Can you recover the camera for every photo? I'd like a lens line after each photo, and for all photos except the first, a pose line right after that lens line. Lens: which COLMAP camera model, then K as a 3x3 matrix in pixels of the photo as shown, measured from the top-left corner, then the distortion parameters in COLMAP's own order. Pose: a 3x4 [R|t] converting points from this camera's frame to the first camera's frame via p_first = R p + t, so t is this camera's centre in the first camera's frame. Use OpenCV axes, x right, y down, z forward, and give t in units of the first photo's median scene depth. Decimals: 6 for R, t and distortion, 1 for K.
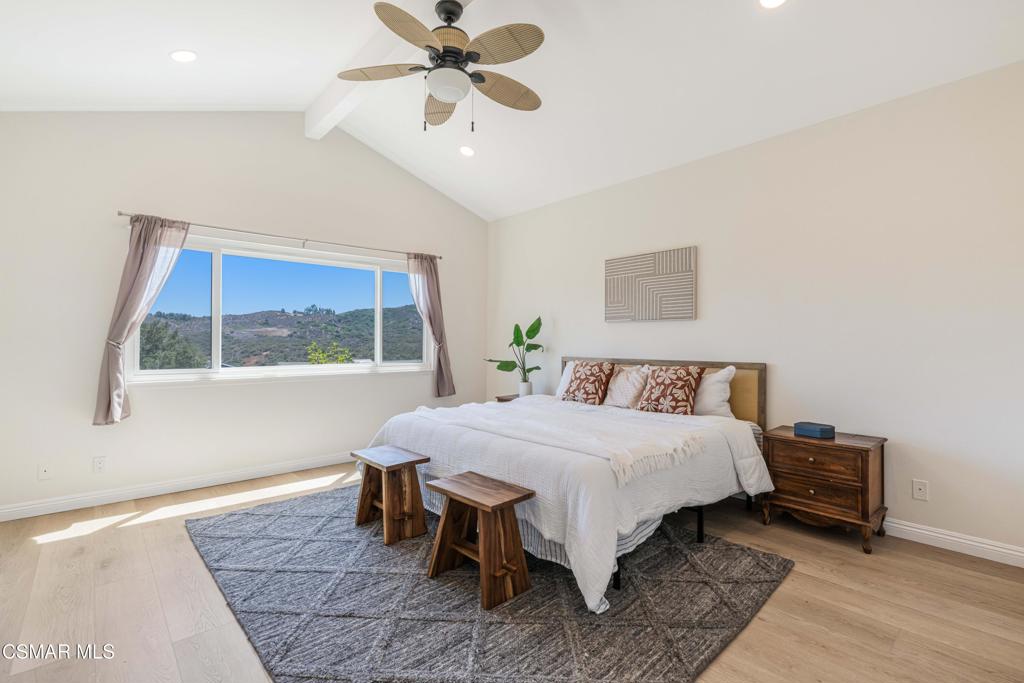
lens RADIAL K [[468.0, 0, 518.2], [0, 468.0, 342.1], [0, 0, 1]] dist [-0.002673, 0.000281]
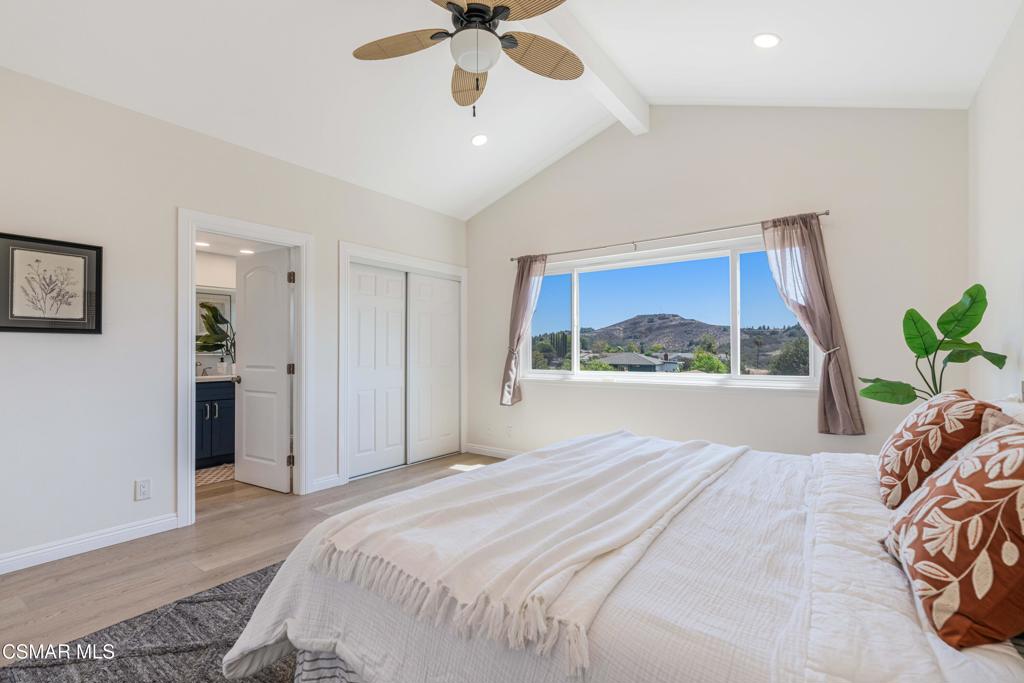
lens RADIAL K [[468.0, 0, 517.8], [0, 468.0, 344.9], [0, 0, 1]] dist [-0.002673, 0.000281]
pose [[0.216816, -0.014529, -0.976104, 0.388330], [0.003752, 0.999894, -0.014050, 0.005474], [0.976205, -0.000616, 0.216847, 0.496872]]
